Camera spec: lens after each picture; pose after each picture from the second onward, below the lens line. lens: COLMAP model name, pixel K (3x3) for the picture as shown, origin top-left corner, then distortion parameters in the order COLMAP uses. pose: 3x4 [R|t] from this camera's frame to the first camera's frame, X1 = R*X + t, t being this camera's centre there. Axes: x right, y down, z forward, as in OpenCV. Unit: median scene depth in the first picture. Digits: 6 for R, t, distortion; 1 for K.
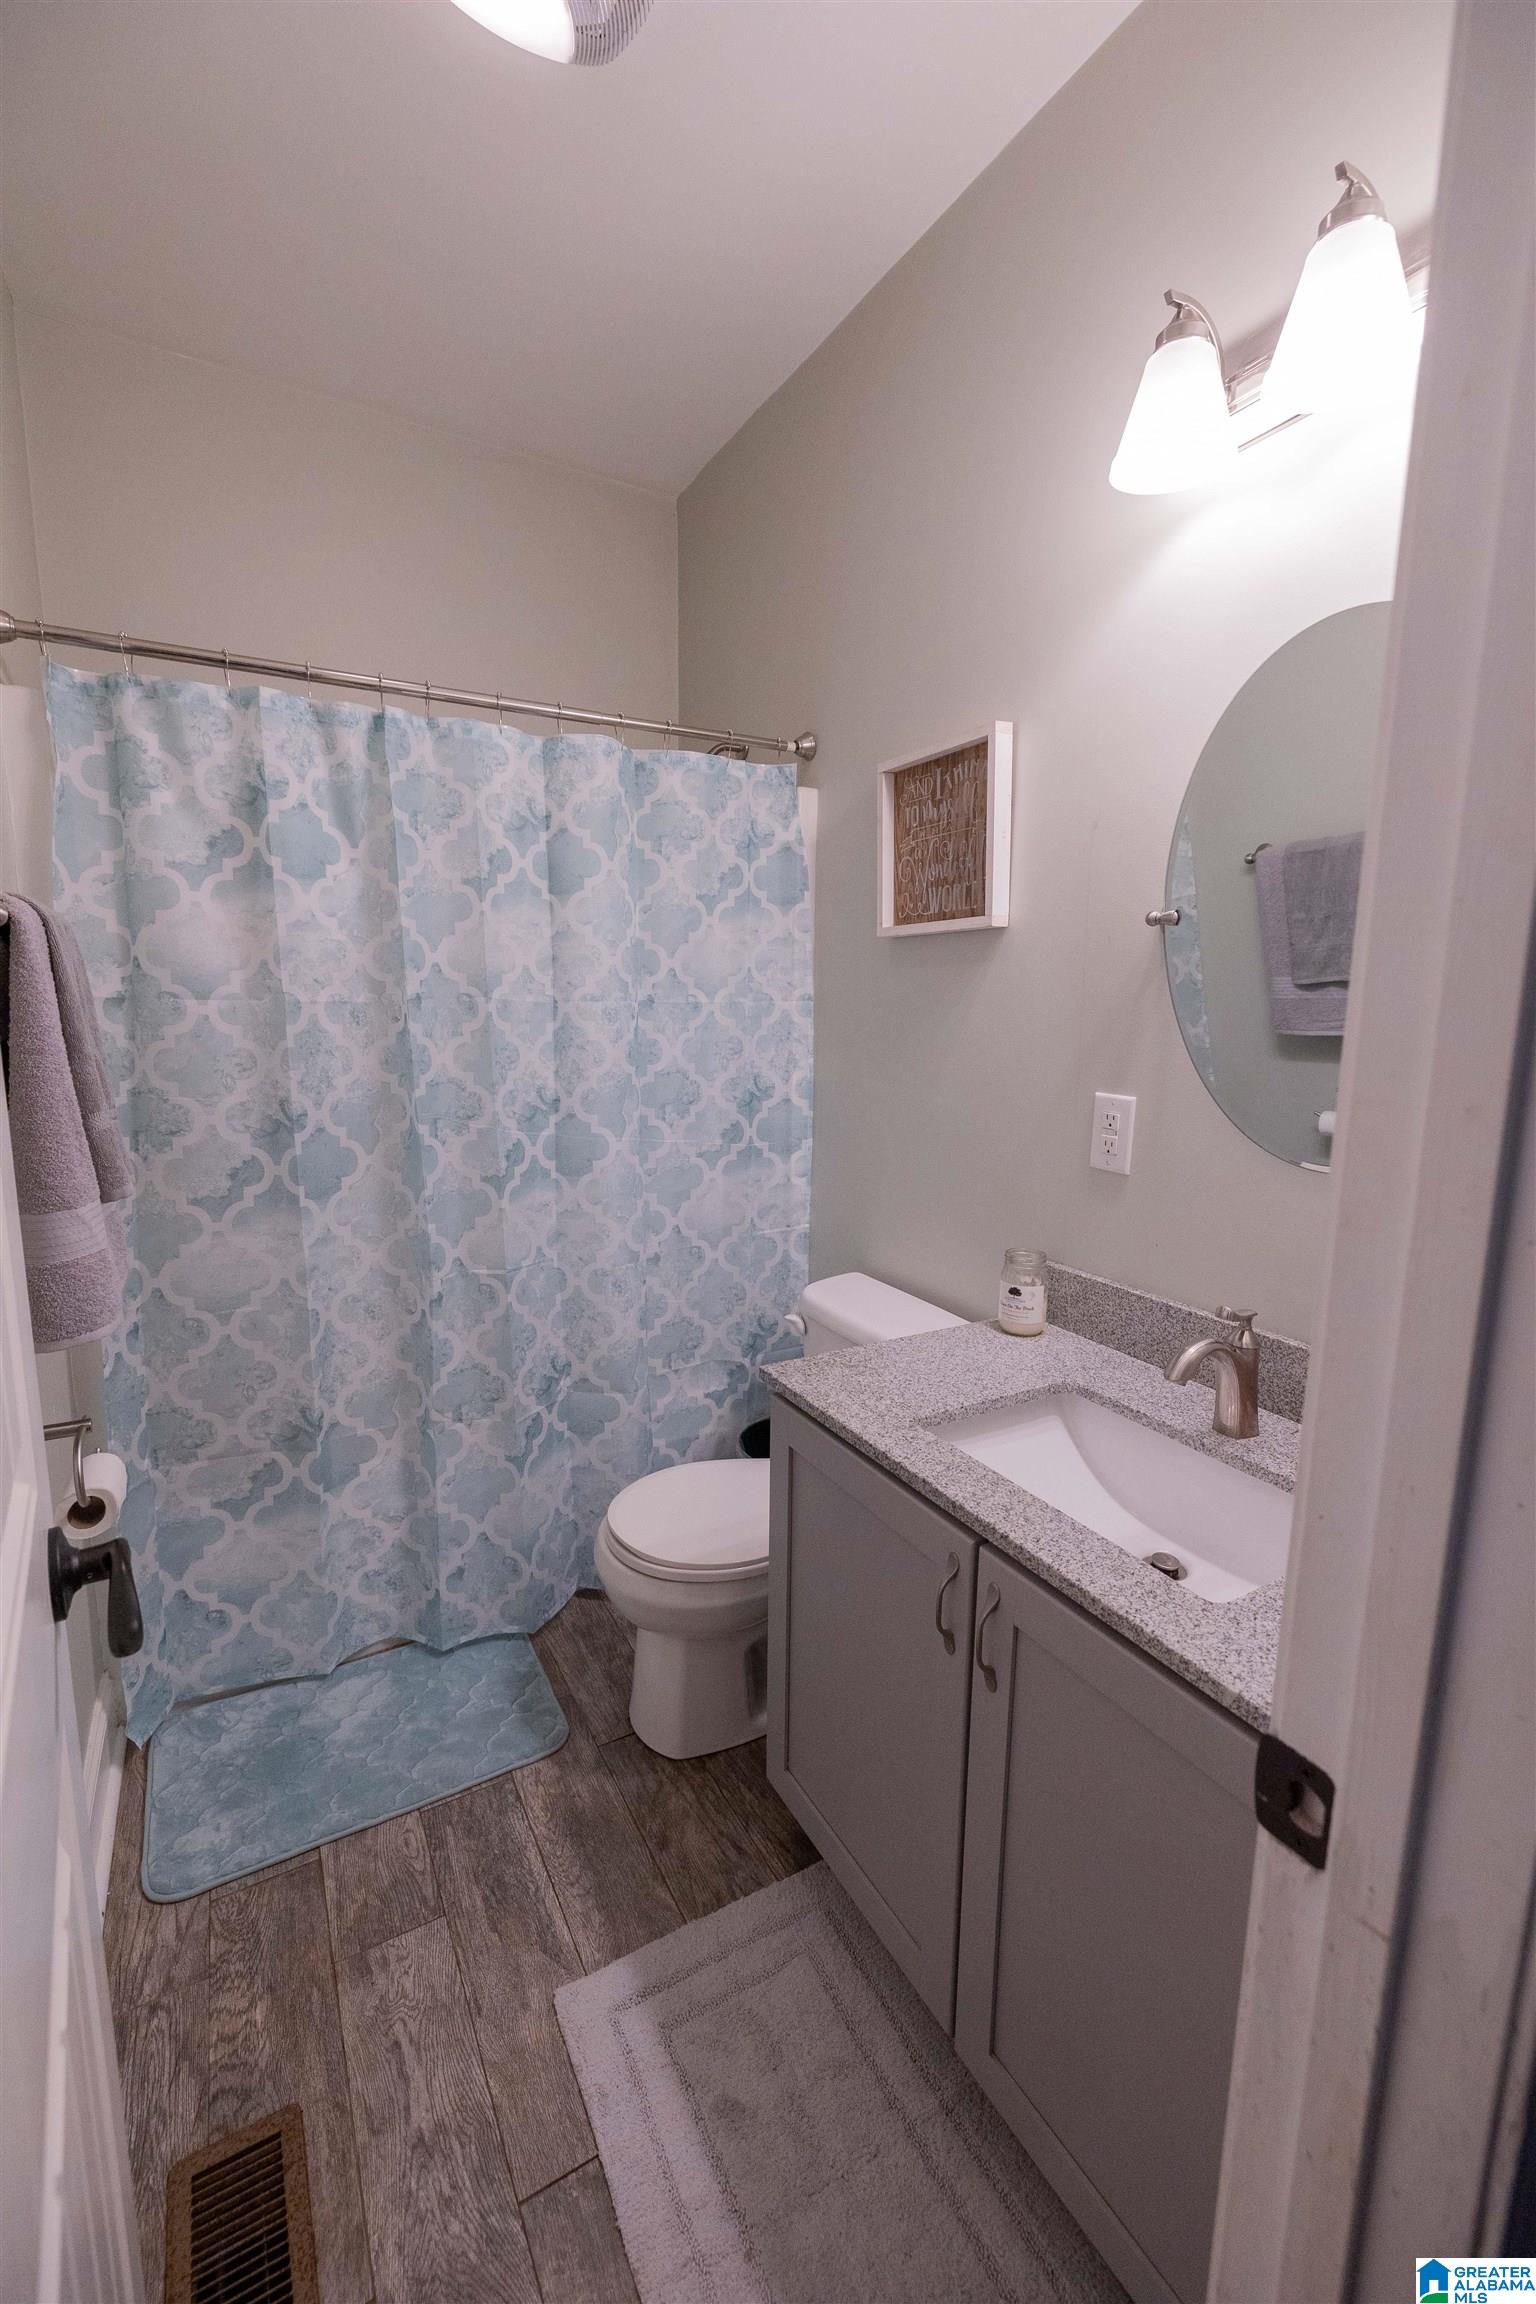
lens RADIAL K [[959.0, 0, 764.3], [0, 959.0, 1157.3], [0, 0, 1]] dist [0.009001, 0.000055]
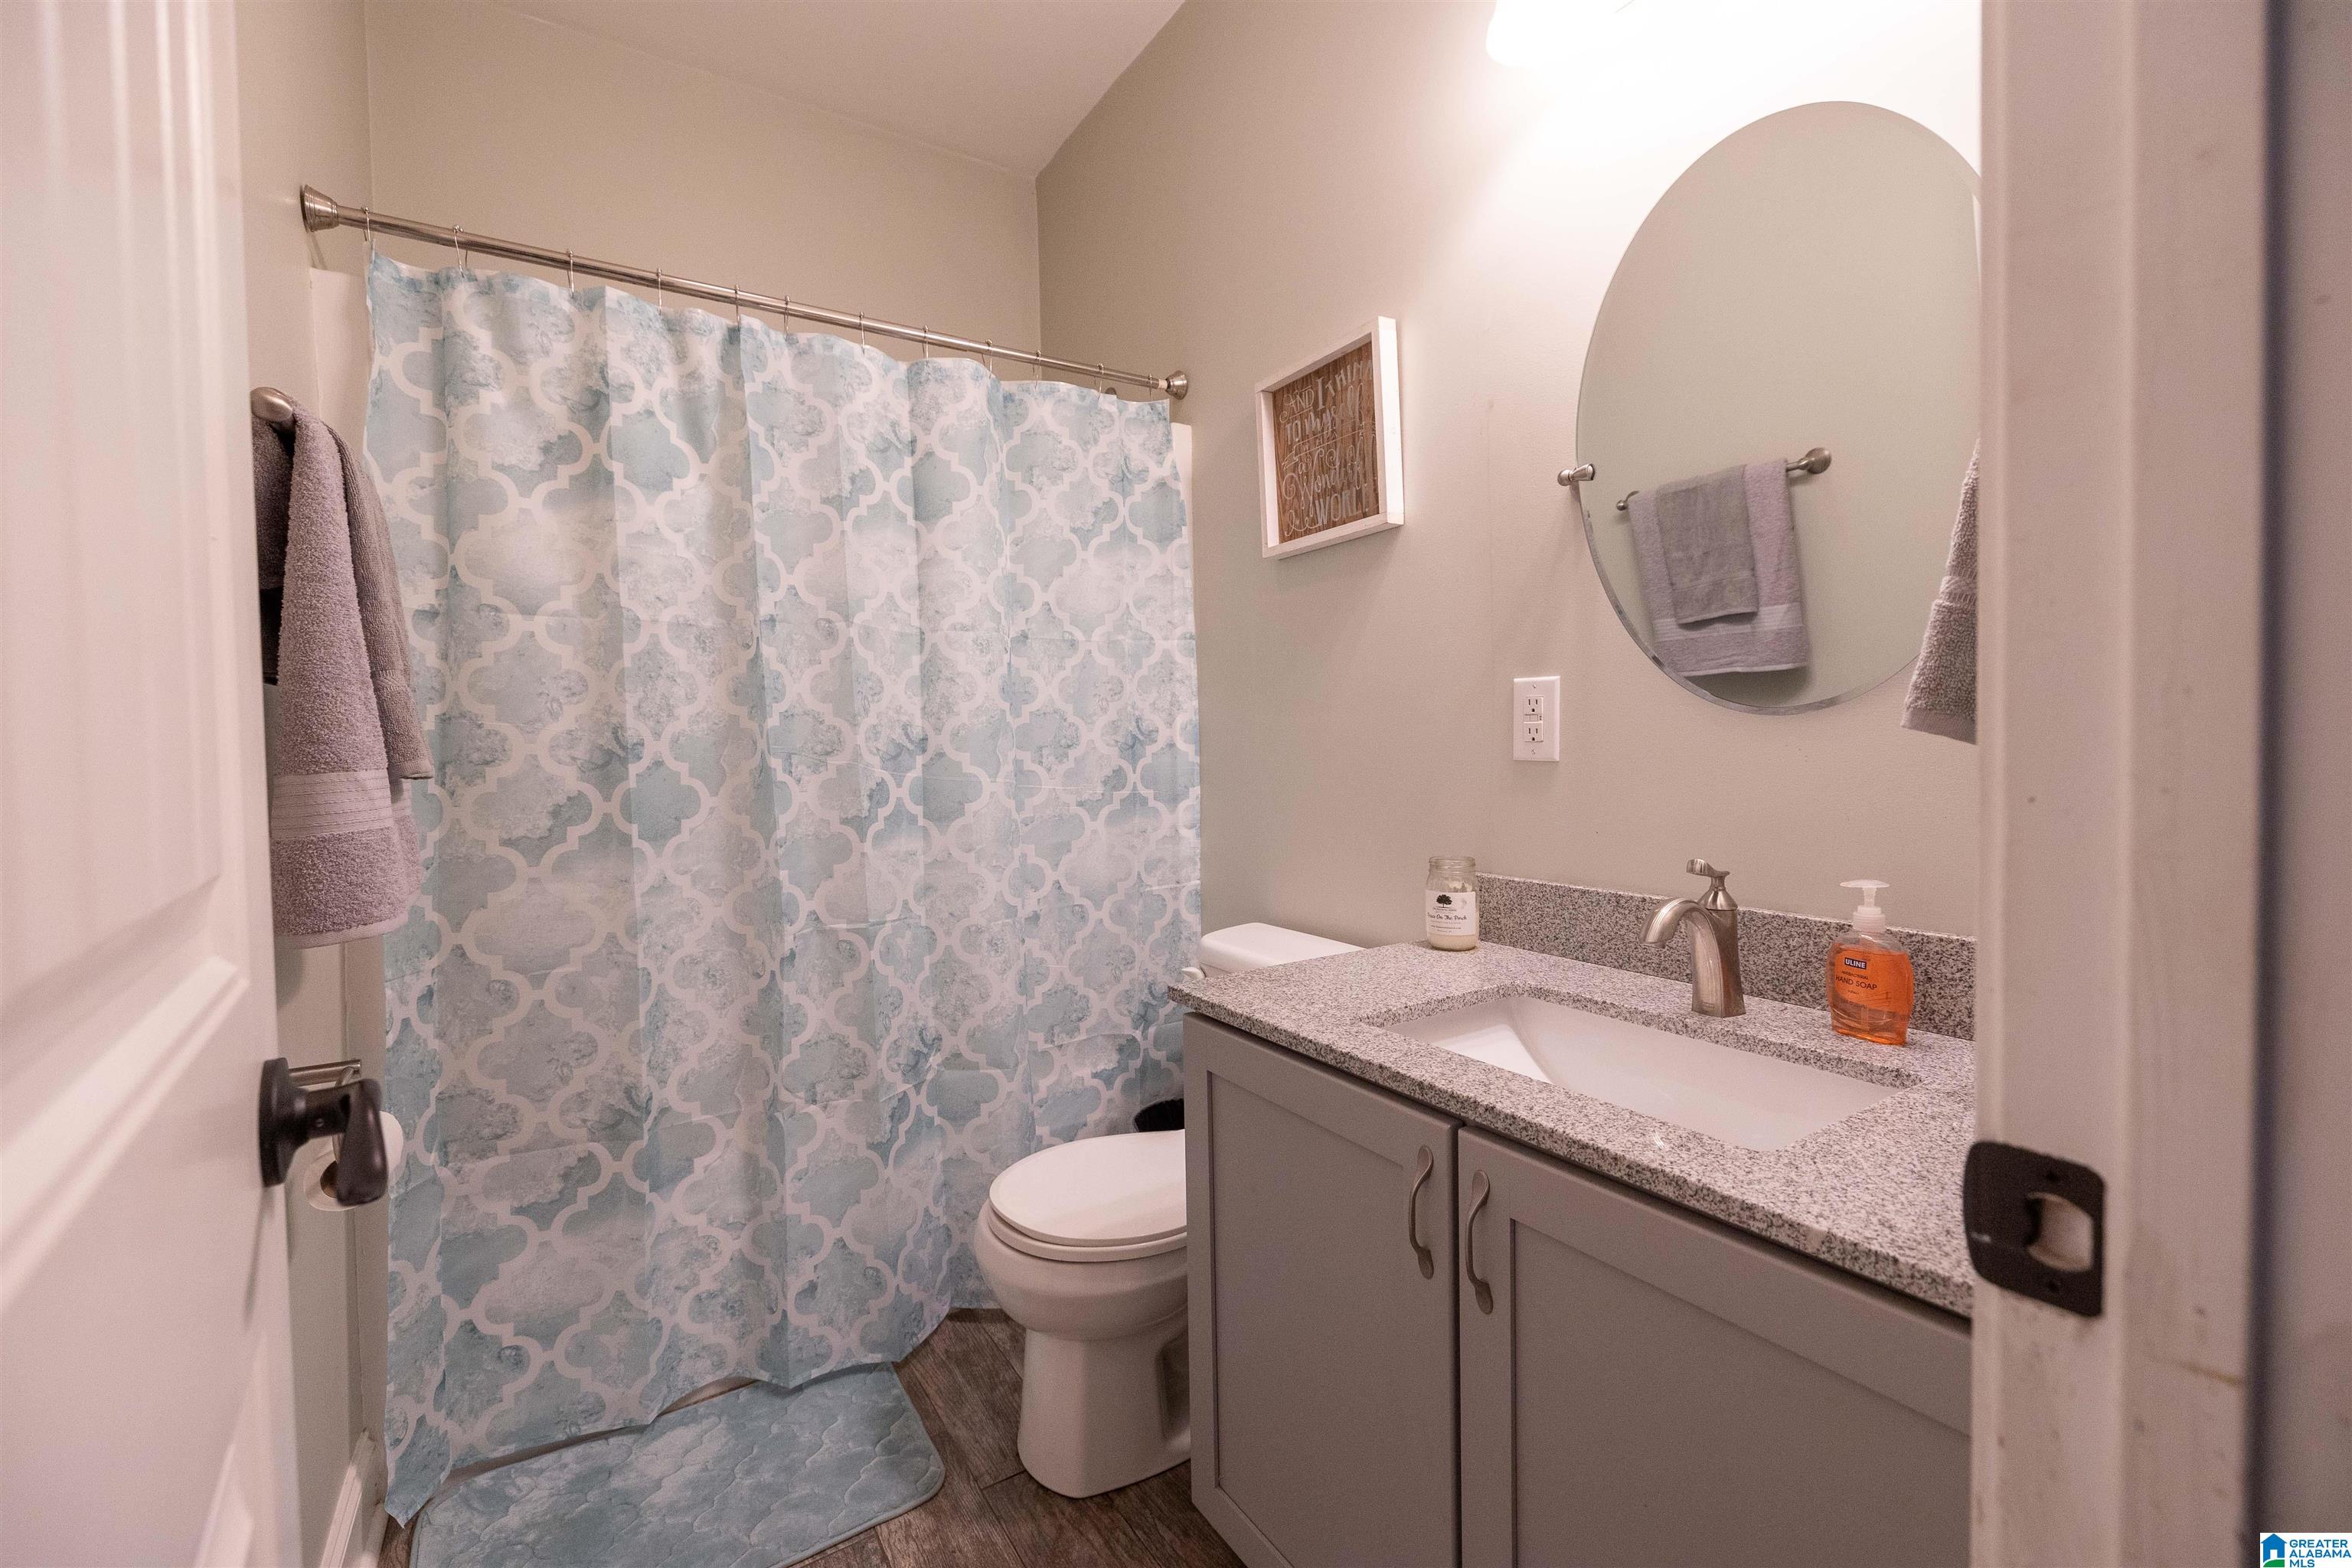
lens RADIAL K [[979.0, 0, 1172.1], [0, 979.0, 772.8], [0, 0, 1]] dist [0.009001, 0.000055]
pose [[0.998147, -0.032475, 0.051467, -0.032335], [0.038910, 0.990827, -0.129413, 0.114316], [-0.046792, 0.131175, 0.990254, 0.074593]]
